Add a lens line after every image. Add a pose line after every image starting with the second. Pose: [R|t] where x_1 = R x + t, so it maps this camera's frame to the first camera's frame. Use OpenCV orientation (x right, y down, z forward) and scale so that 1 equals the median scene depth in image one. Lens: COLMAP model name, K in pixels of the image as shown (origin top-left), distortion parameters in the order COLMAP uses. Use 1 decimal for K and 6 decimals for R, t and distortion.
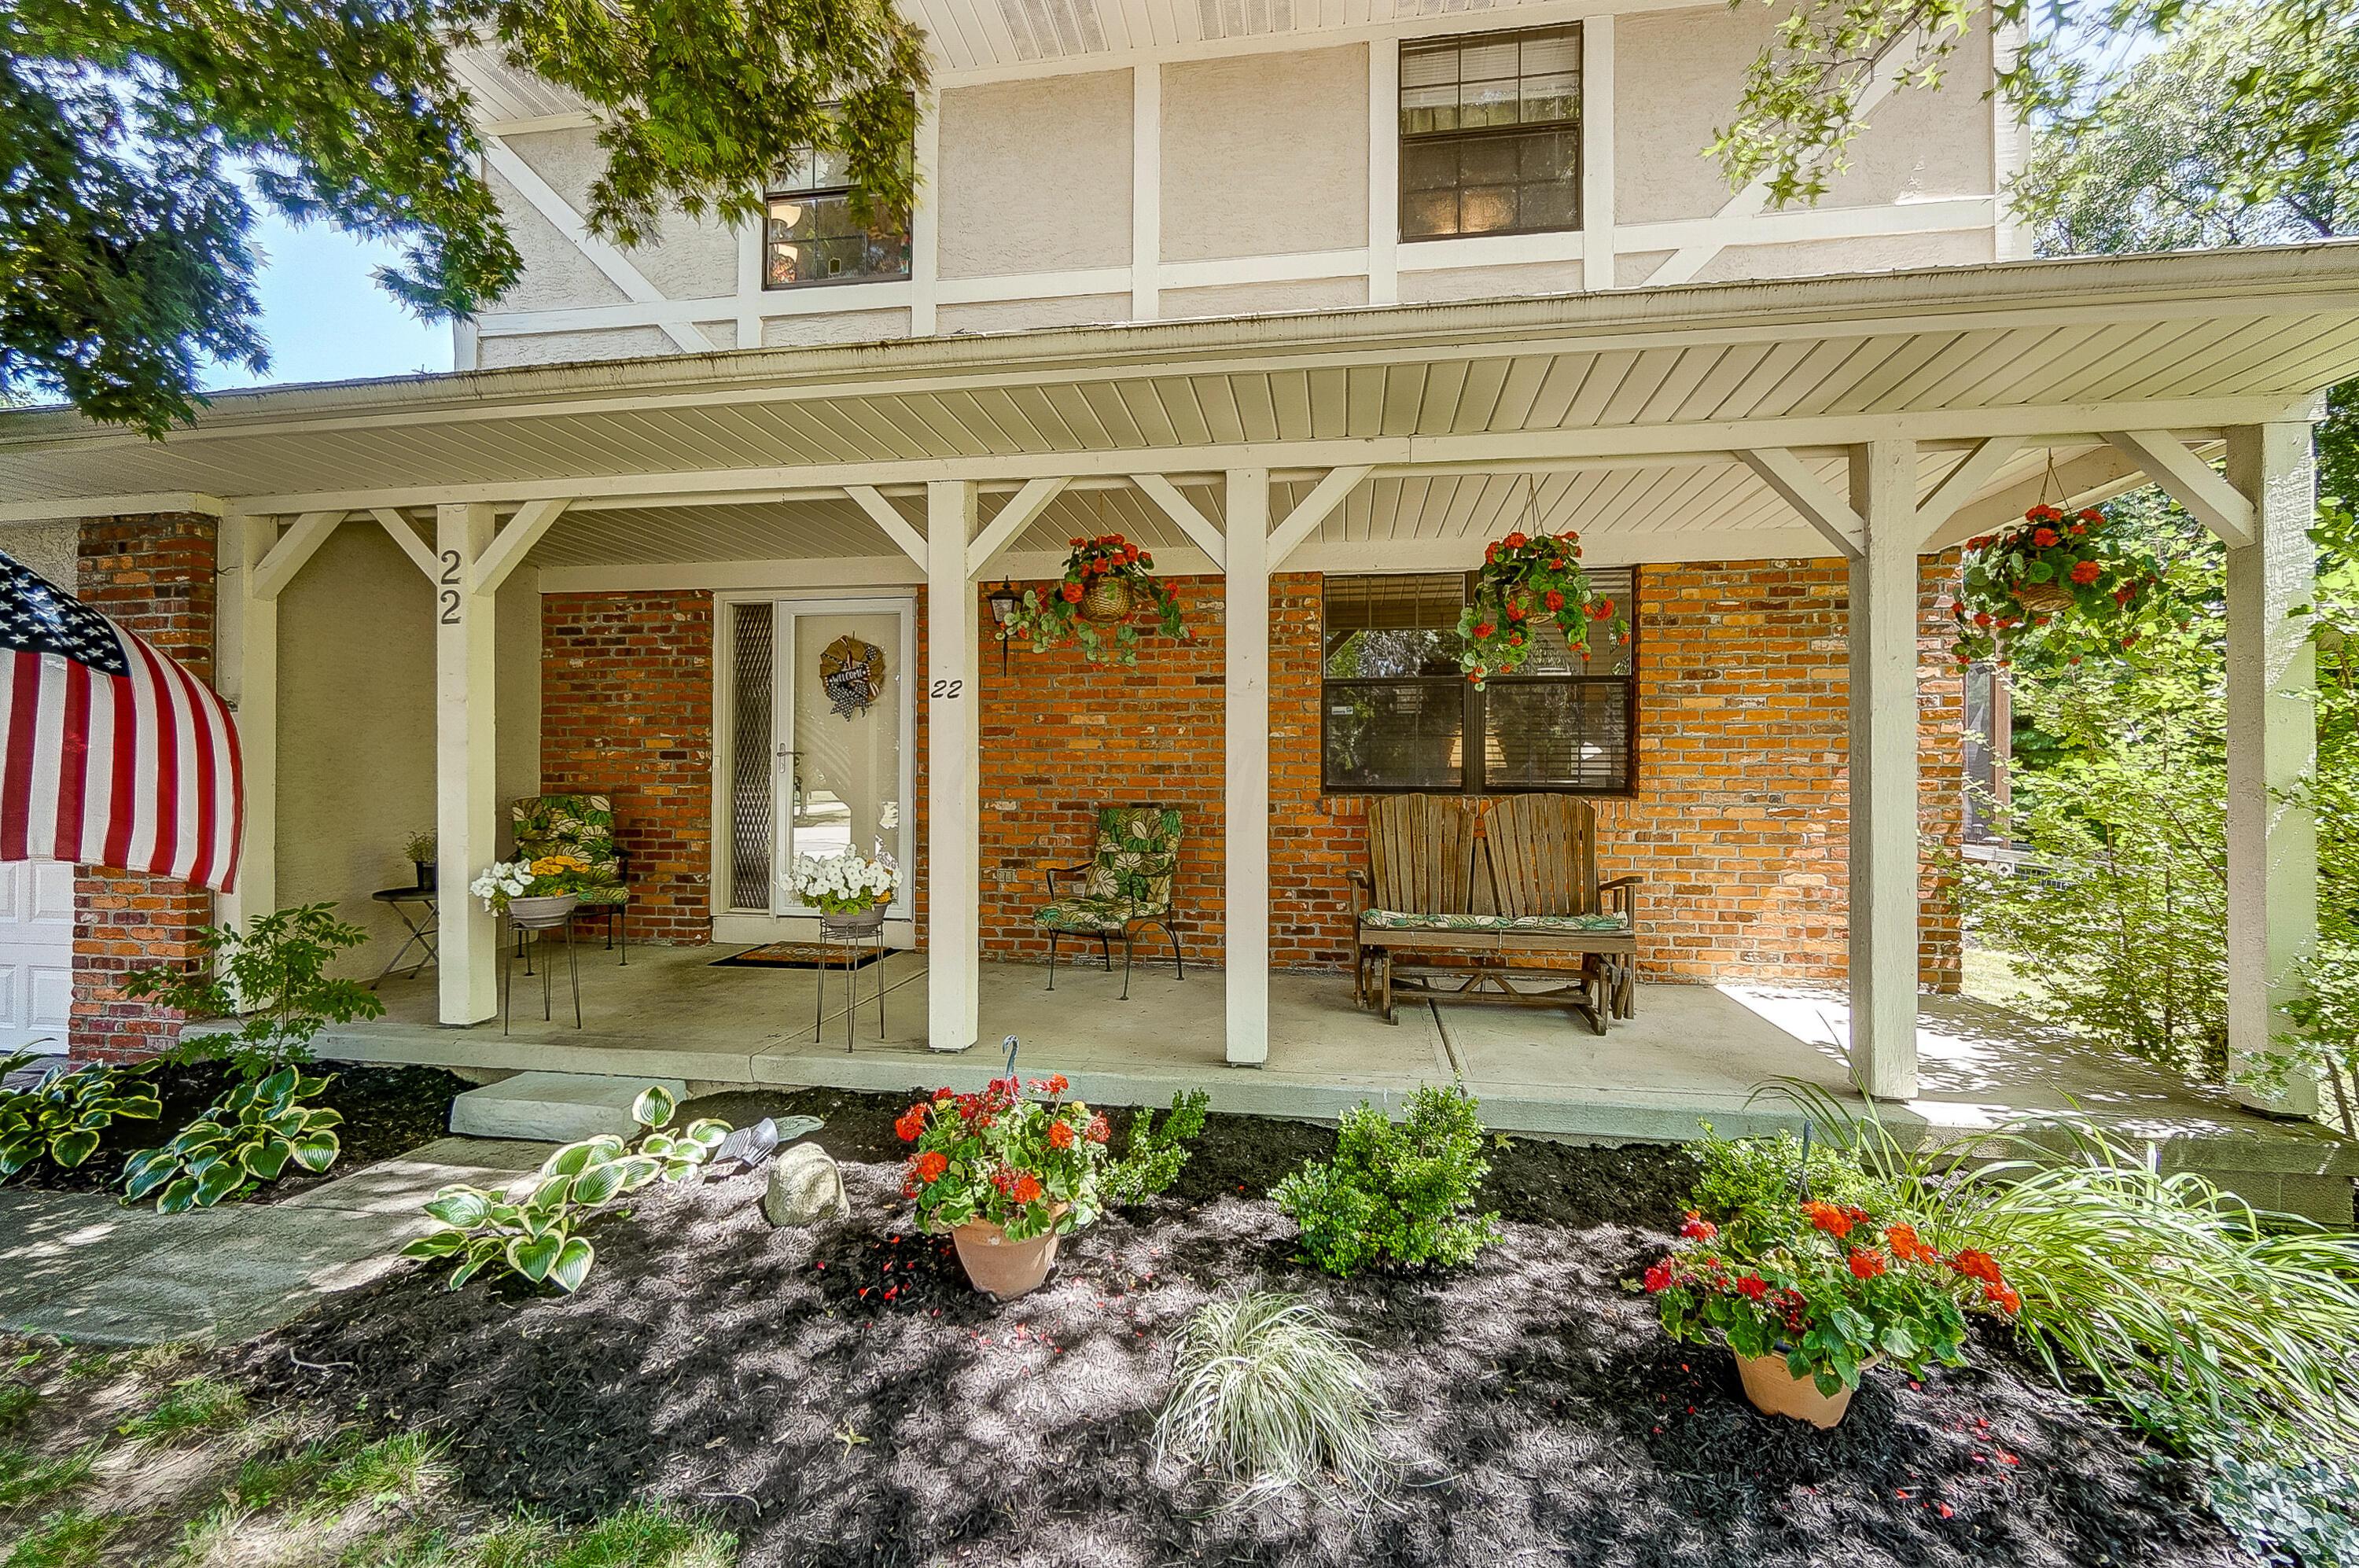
lens RADIAL K [[1026.7, 0, 1180.2], [0, 1026.7, 782.0], [0, 0, 1]] dist [-0.000540, 0.000007]
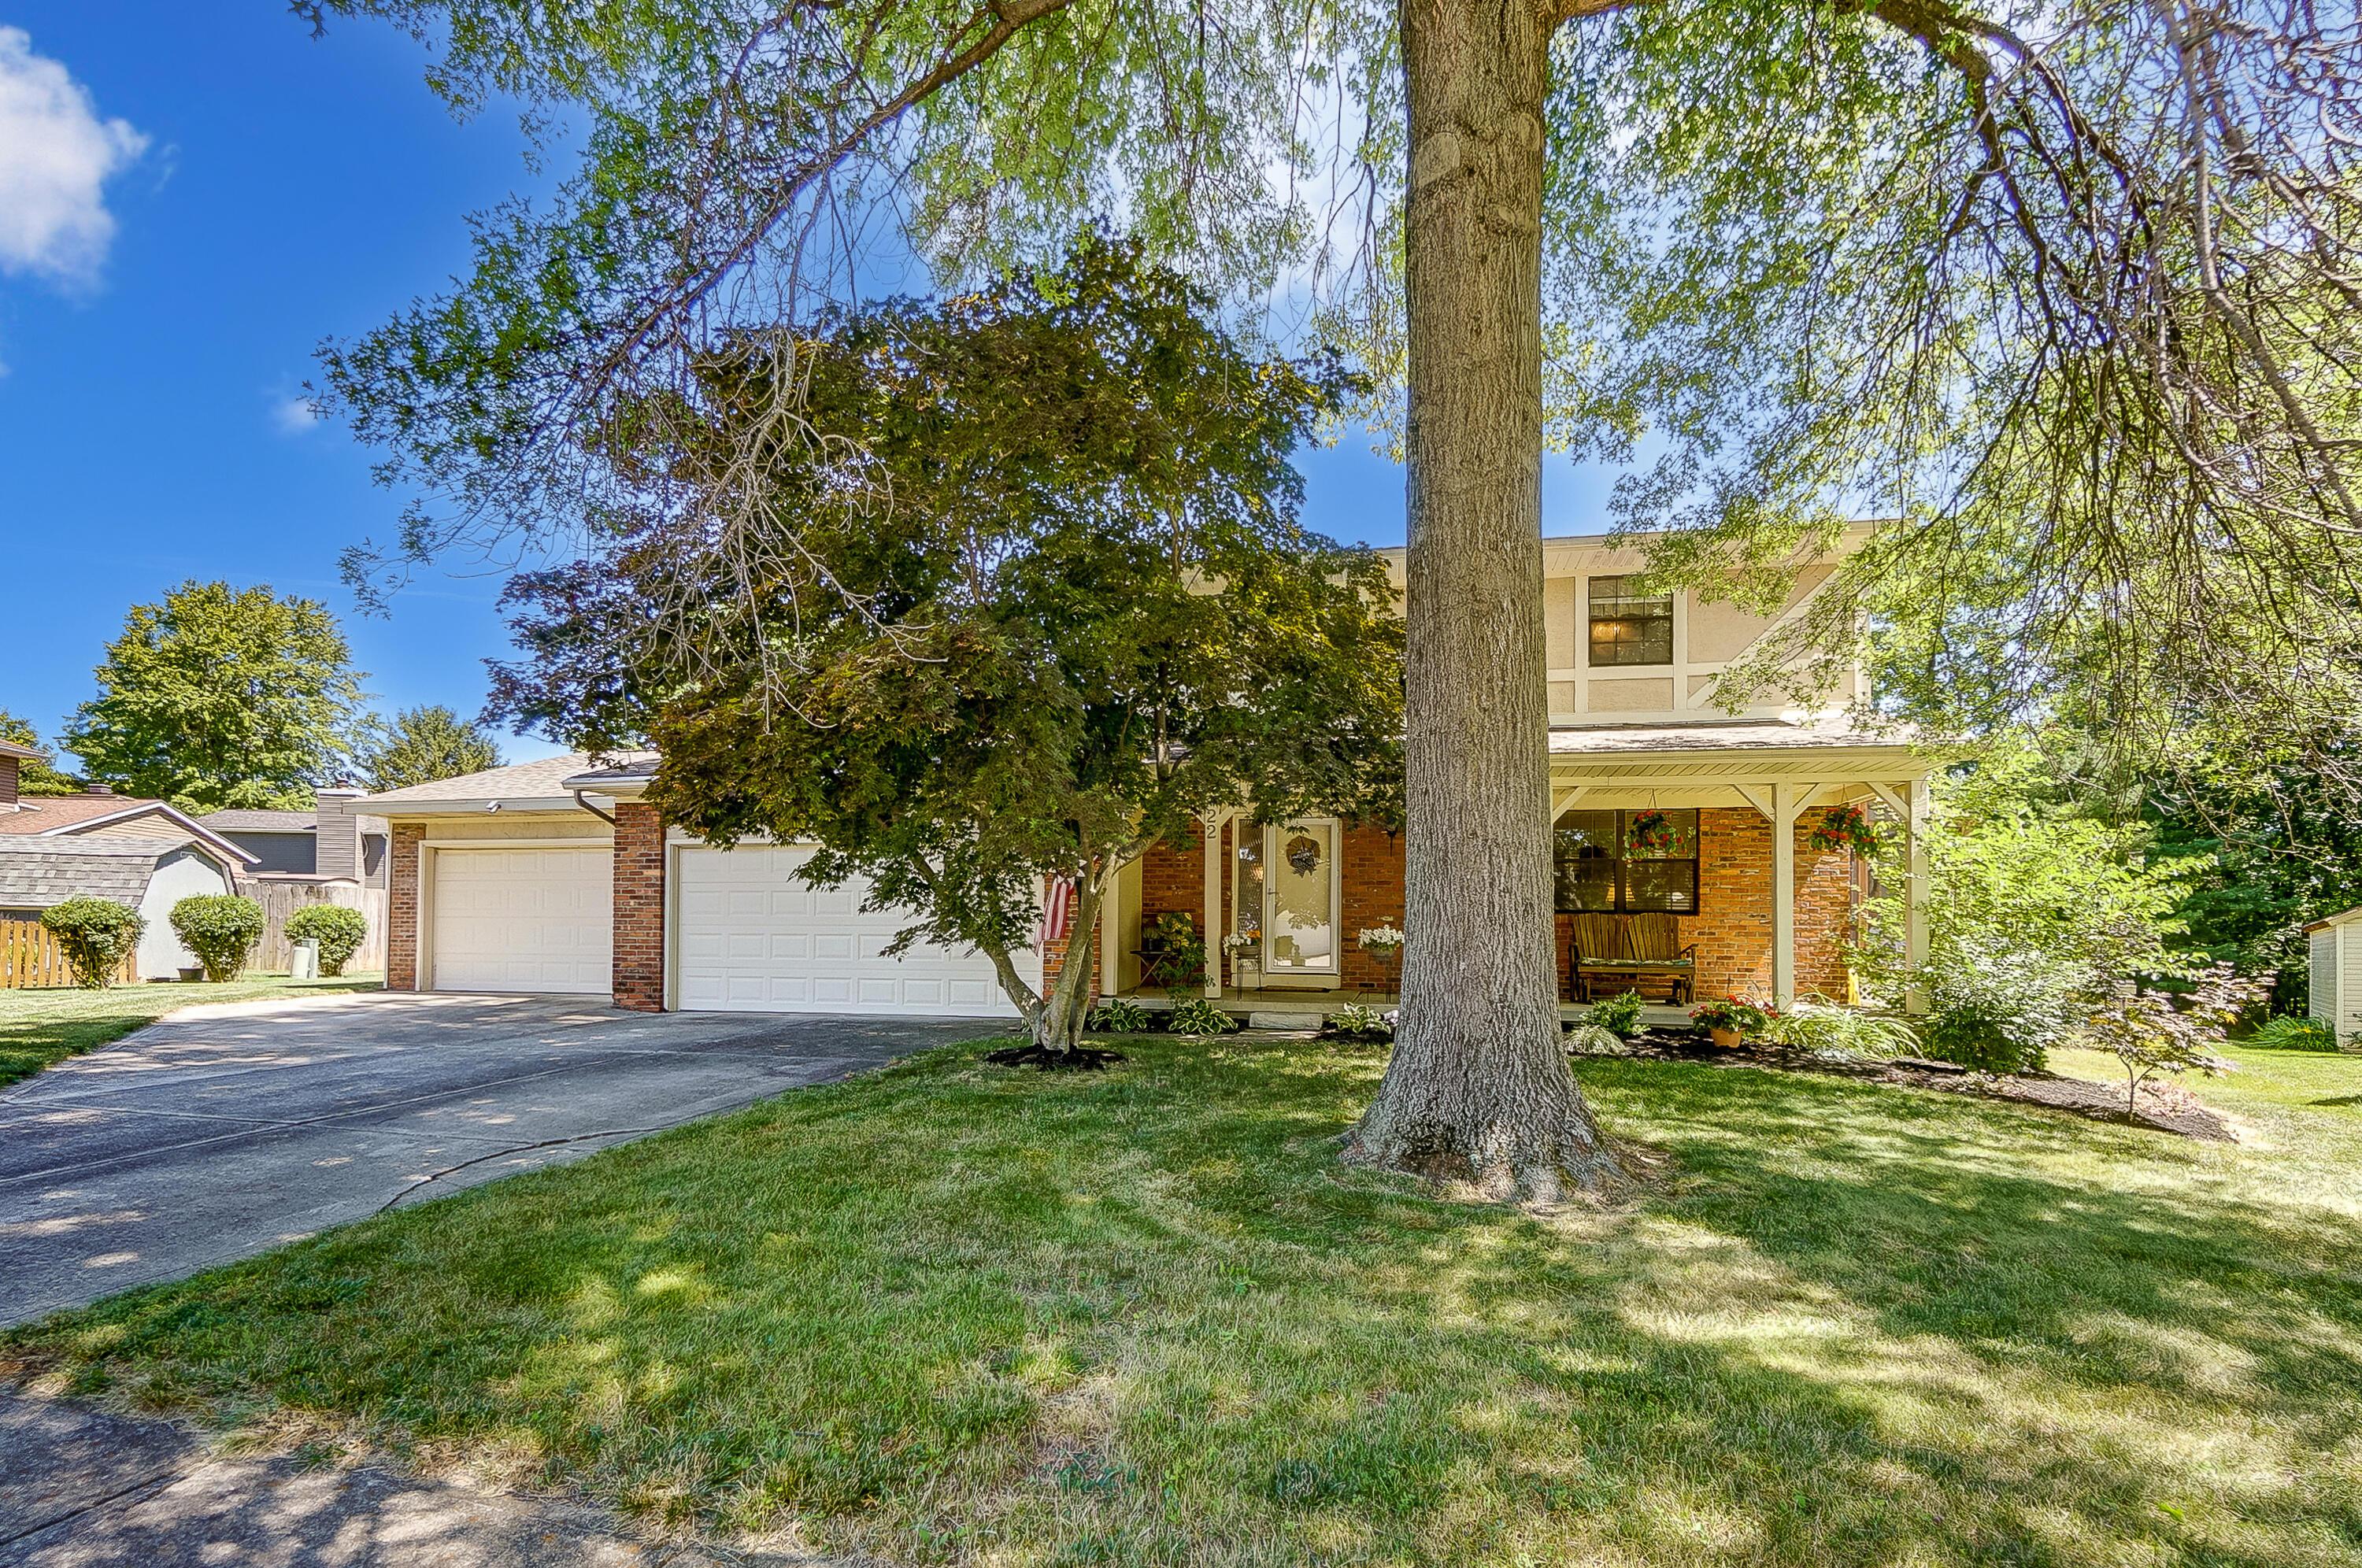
lens RADIAL K [[1027.9, 0, 1183.3], [0, 1027.9, 784.4], [0, 0, 1]] dist [-0.000540, 0.000007]
pose [[0.993444, -0.006959, -0.114109, -0.389506], [-0.007639, 0.991873, -0.127000, 0.023824], [0.114066, 0.127039, 0.985317, -1.293396]]
